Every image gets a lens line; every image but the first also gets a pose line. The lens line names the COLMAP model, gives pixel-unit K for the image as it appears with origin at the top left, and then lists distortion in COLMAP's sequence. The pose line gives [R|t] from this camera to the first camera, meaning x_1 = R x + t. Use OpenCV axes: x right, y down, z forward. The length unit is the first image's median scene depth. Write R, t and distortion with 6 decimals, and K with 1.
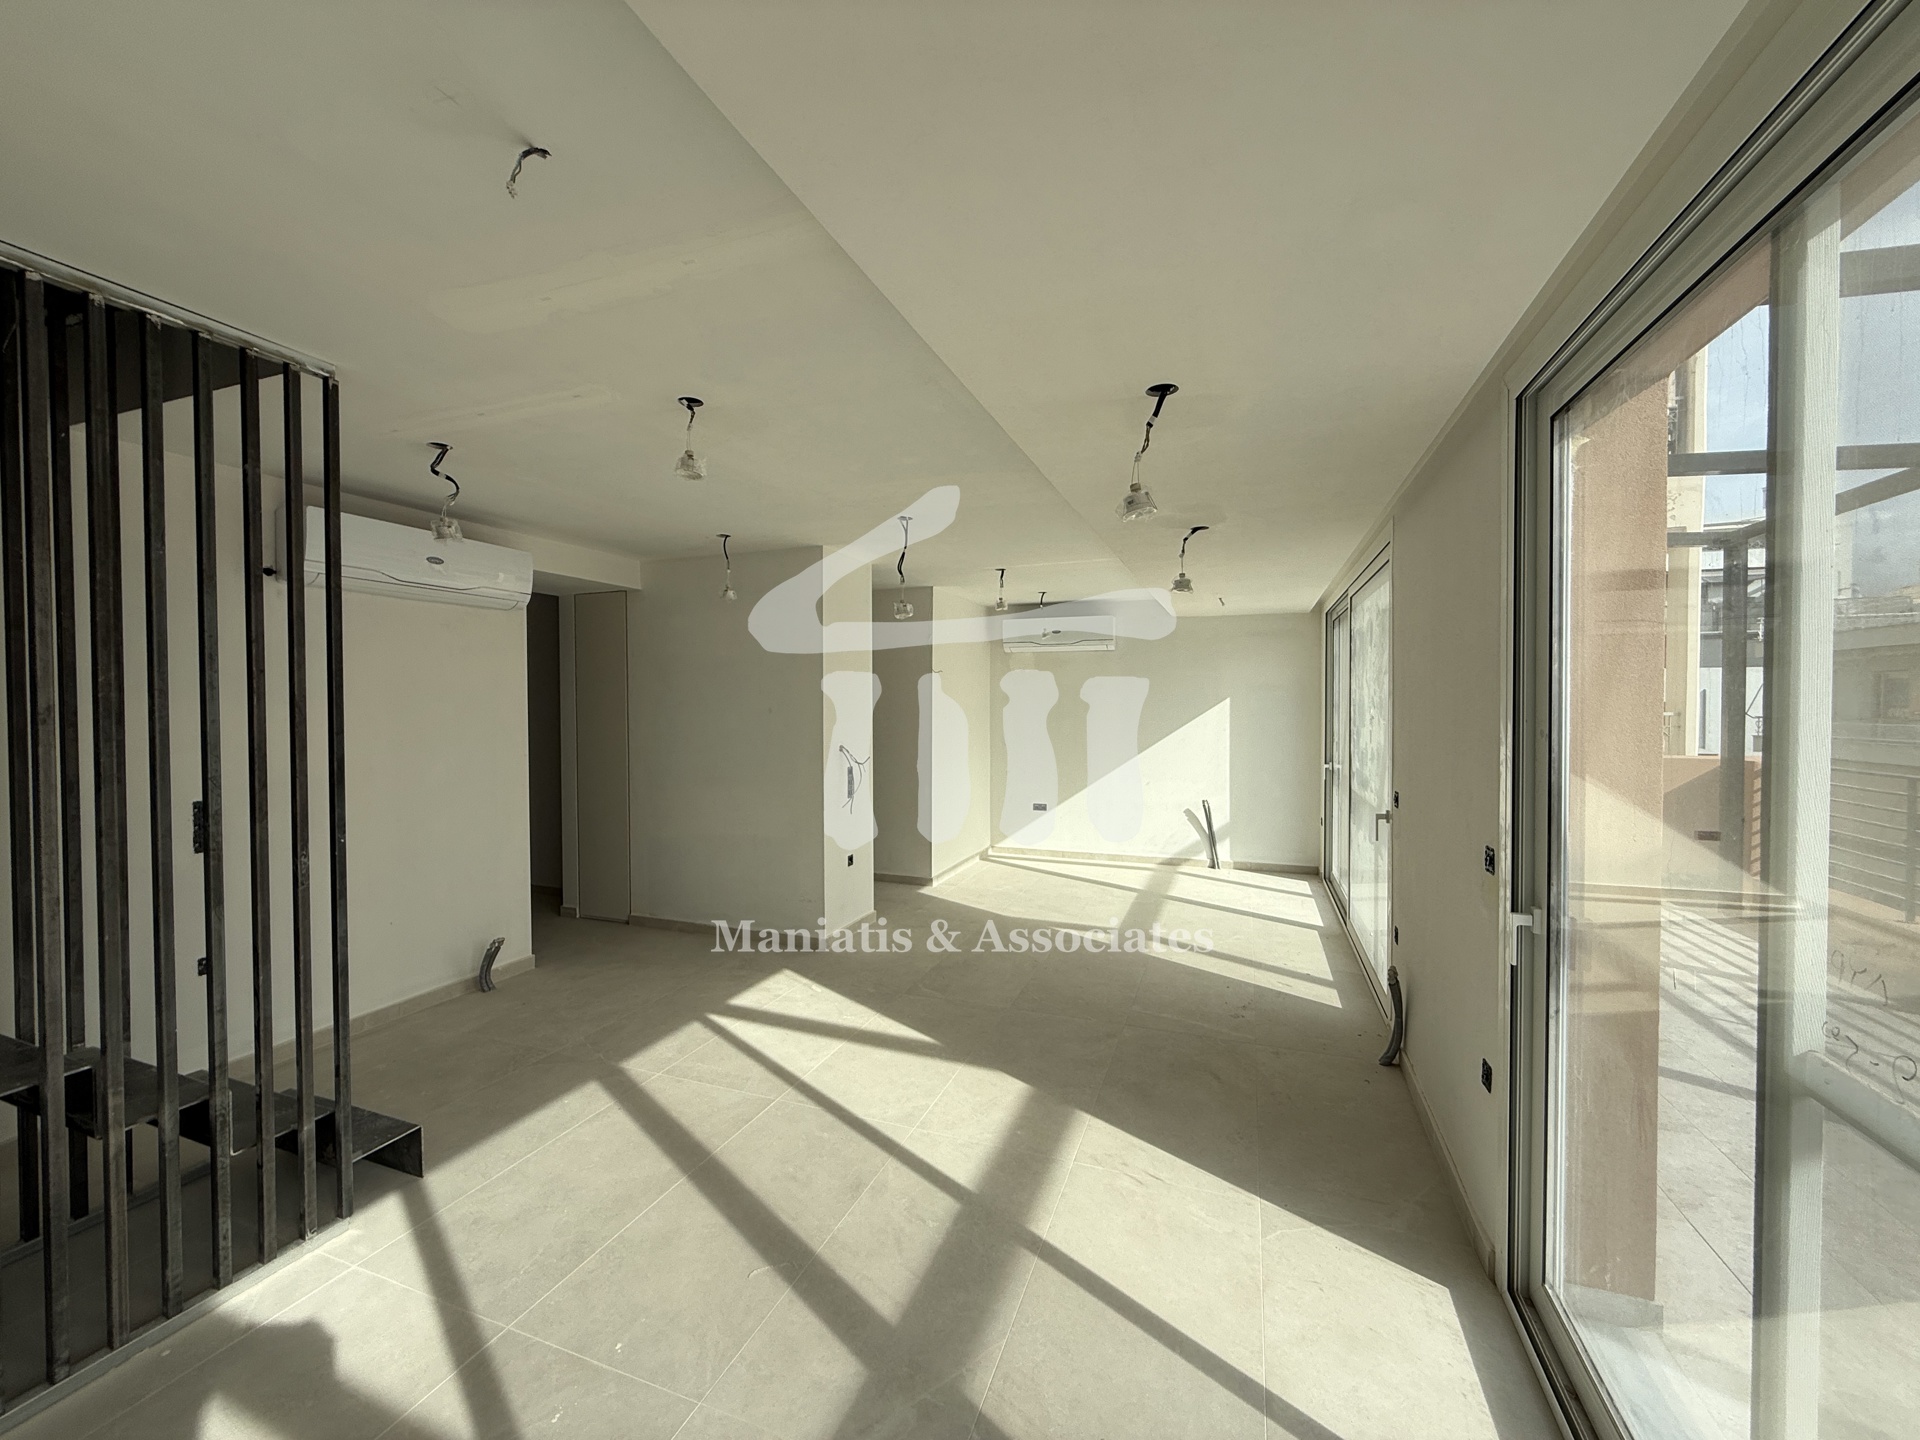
lens RADIAL K [[763.5, 0, 958.5], [0, 763.5, 712.7], [0, 0, 1]] dist [-0.002854, 0.001258]
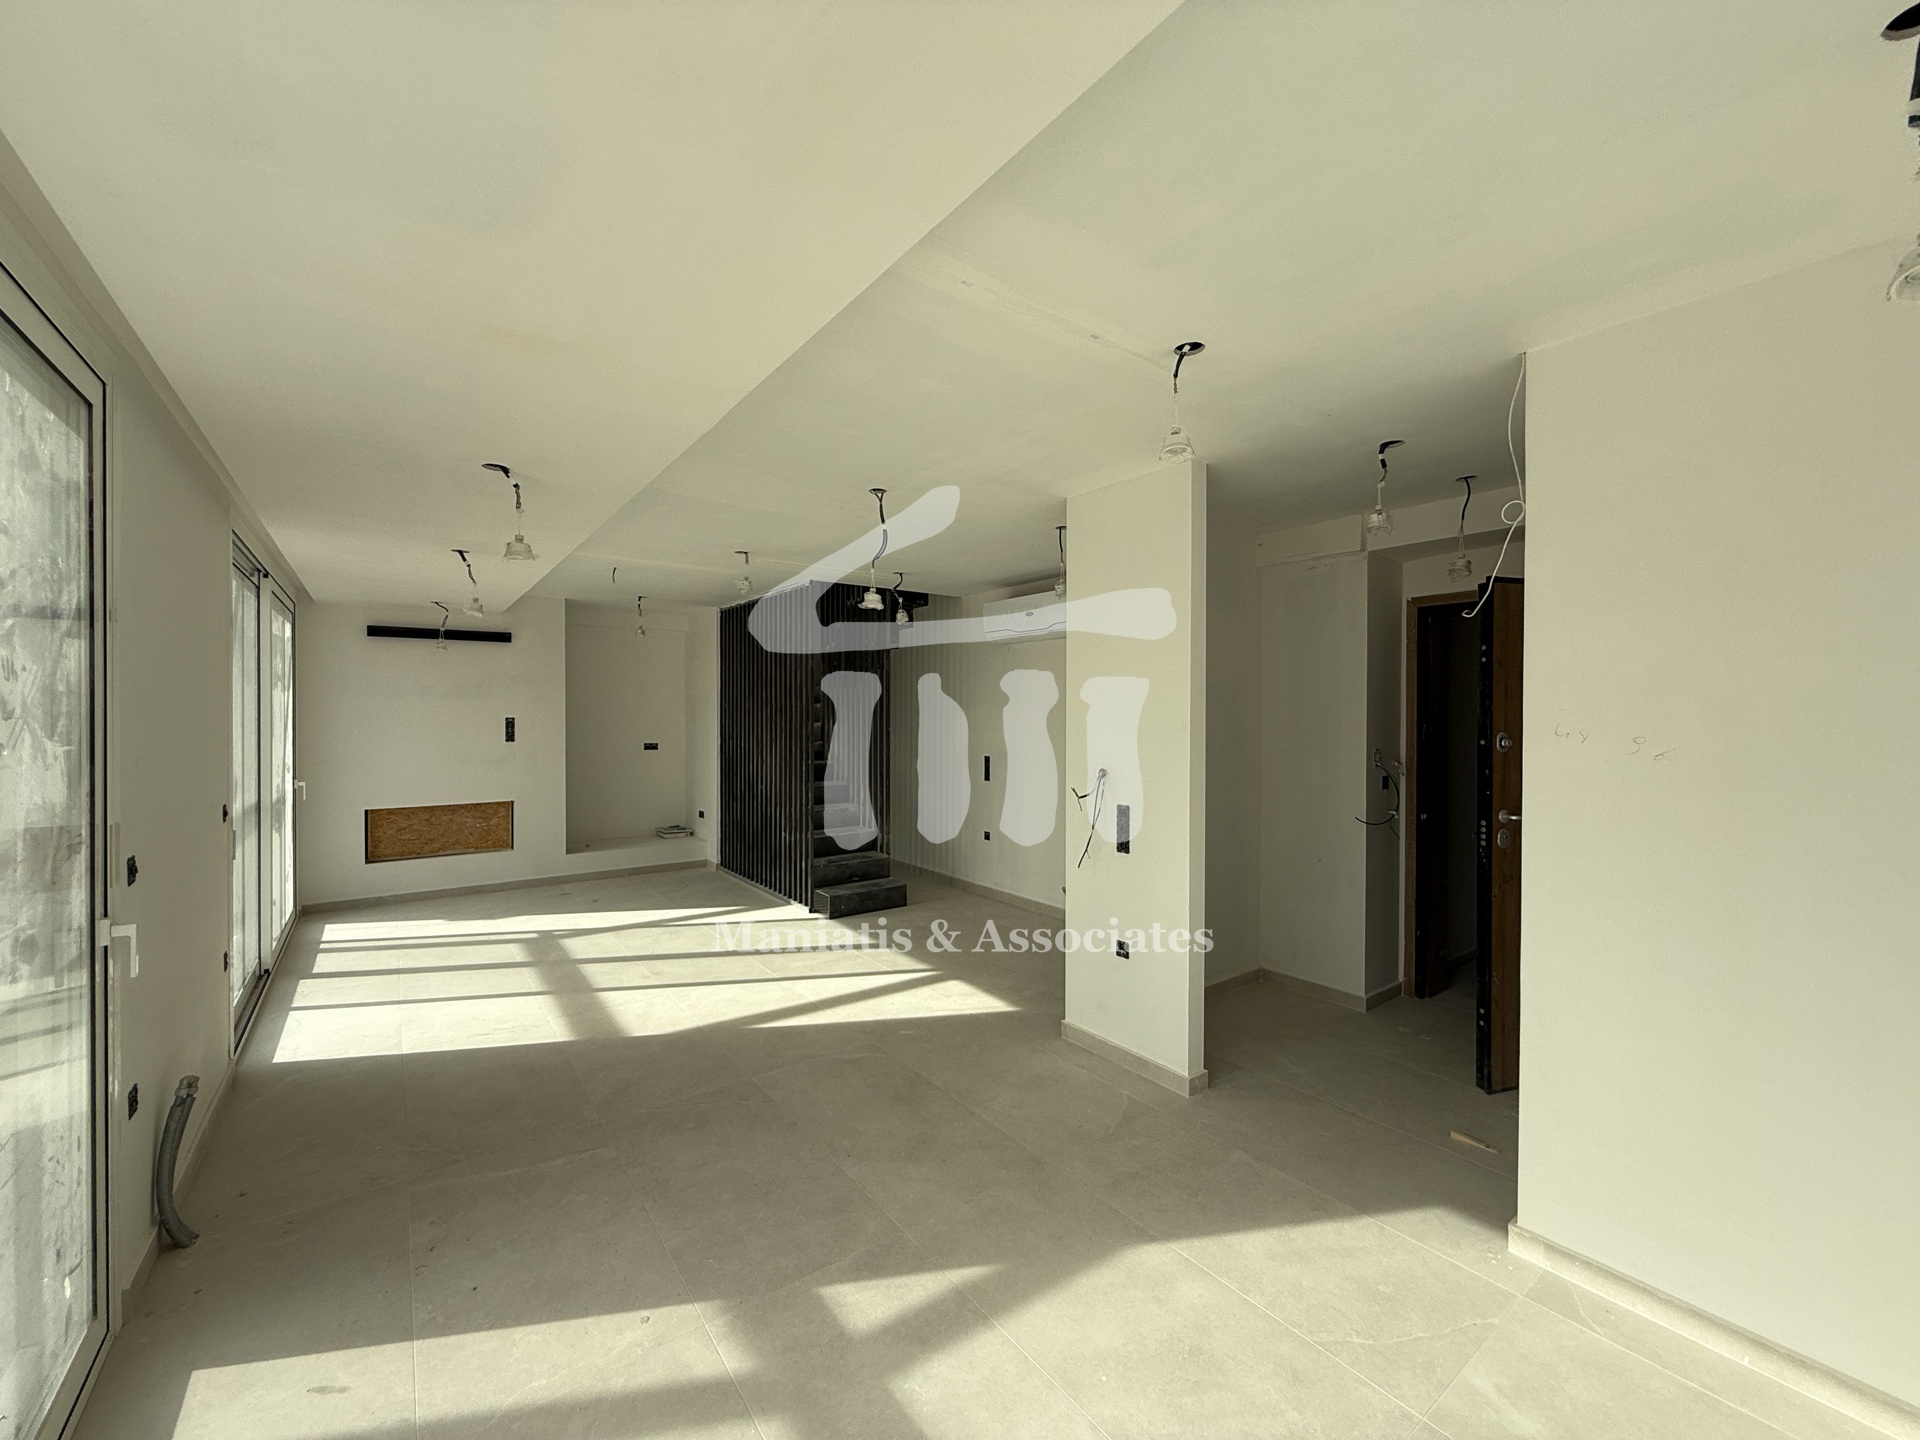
lens RADIAL K [[763.5, 0, 954.0], [0, 763.5, 719.5], [0, 0, 1]] dist [-0.002854, 0.001258]
pose [[-0.543032, 0.010135, -0.839651, 0.662725], [-0.009567, 0.999788, 0.018255, -0.017668], [0.839657, 0.017946, -0.542820, 1.695727]]
